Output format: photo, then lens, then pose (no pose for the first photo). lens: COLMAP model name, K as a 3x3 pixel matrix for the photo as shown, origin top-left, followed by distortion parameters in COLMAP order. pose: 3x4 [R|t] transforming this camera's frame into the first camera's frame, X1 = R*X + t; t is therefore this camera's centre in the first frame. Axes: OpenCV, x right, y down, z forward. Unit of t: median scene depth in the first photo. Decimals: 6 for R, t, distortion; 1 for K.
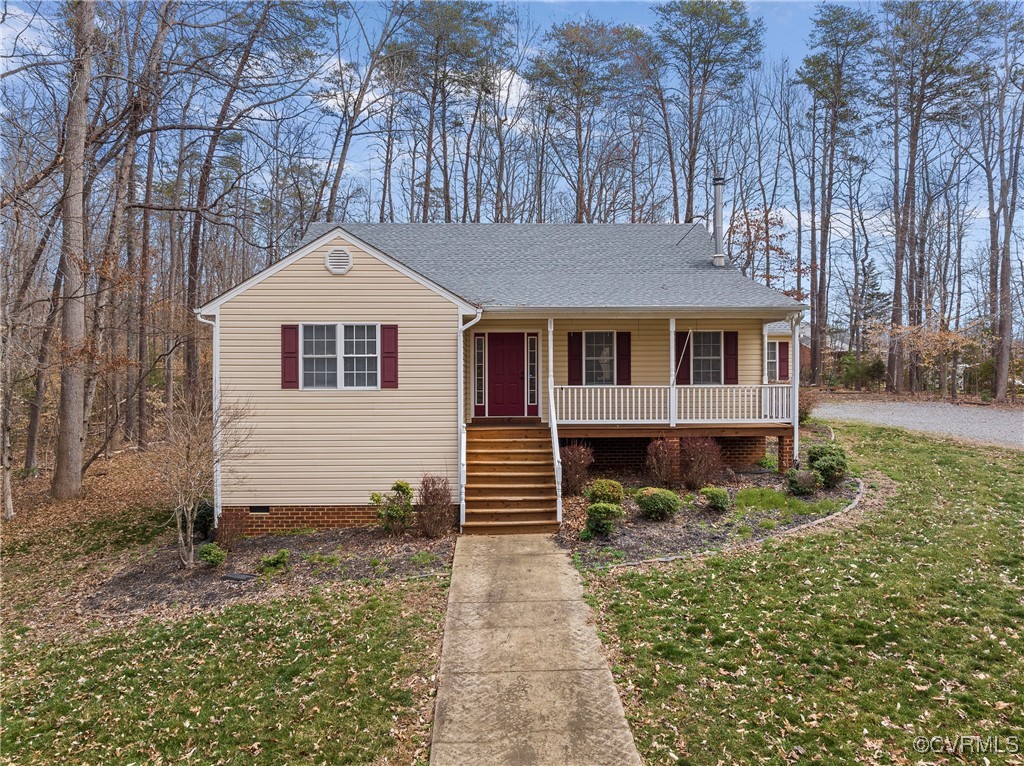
lens RADIAL K [[719.6, 0, 514.9], [0, 719.6, 379.3], [0, 0, 1]] dist [-0.077444, 0.050134]
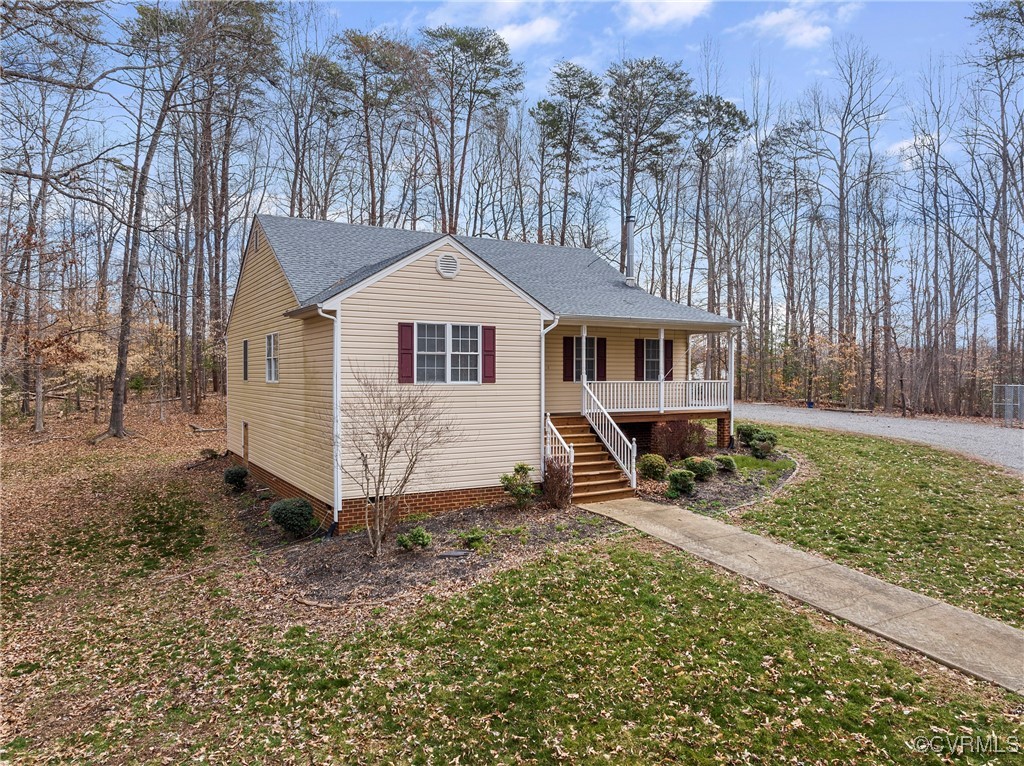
lens RADIAL K [[719.6, 0, 514.9], [0, 719.6, 379.3], [0, 0, 1]] dist [-0.077444, 0.050134]
pose [[0.881456, 0.001494, 0.472263, -0.670743], [0.001087, 0.999986, -0.005193, 0.012857], [-0.472265, 0.005091, 0.881442, -0.011131]]
